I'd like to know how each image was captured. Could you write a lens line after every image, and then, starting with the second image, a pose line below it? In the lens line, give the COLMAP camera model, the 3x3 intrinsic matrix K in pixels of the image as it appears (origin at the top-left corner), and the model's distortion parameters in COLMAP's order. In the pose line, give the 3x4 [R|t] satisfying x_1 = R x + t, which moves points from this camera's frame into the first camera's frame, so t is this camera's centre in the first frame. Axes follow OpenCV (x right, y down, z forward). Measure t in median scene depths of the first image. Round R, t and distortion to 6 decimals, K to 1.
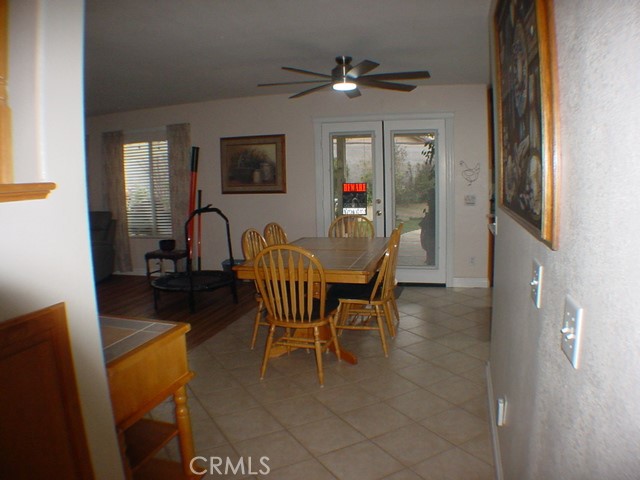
lens RADIAL K [[483.8, 0, 323.4], [0, 483.8, 238.7], [0, 0, 1]] dist [-0.274525, 0.102083]
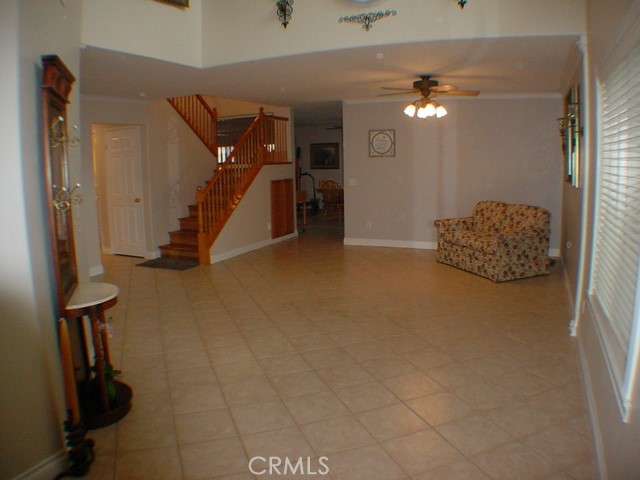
lens RADIAL K [[483.8, 0, 323.4], [0, 483.8, 238.7], [0, 0, 1]] dist [-0.274525, 0.102083]
pose [[0.985254, 0.028459, -0.168716, 0.250742], [-0.022938, 0.999139, 0.034584, 0.162852], [0.169555, -0.030204, 0.985058, -1.297047]]
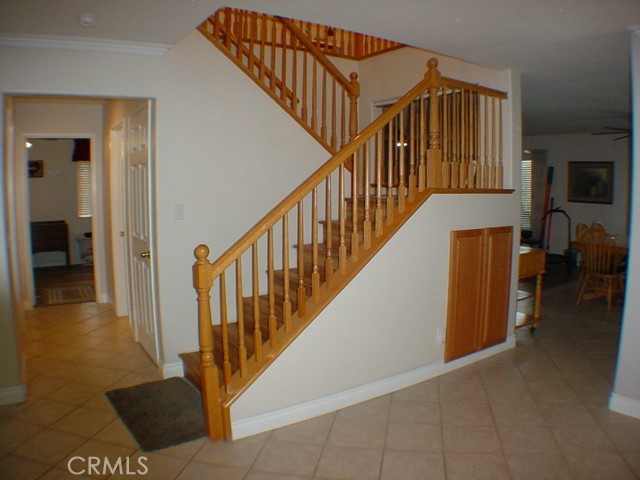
lens RADIAL K [[483.8, 0, 323.4], [0, 483.8, 238.7], [0, 0, 1]] dist [-0.274525, 0.102083]
pose [[0.752590, 0.092051, -0.652023, 0.123352], [-0.100117, 0.994665, 0.024865, 0.057740], [0.650834, 0.046566, 0.757791, -0.494547]]
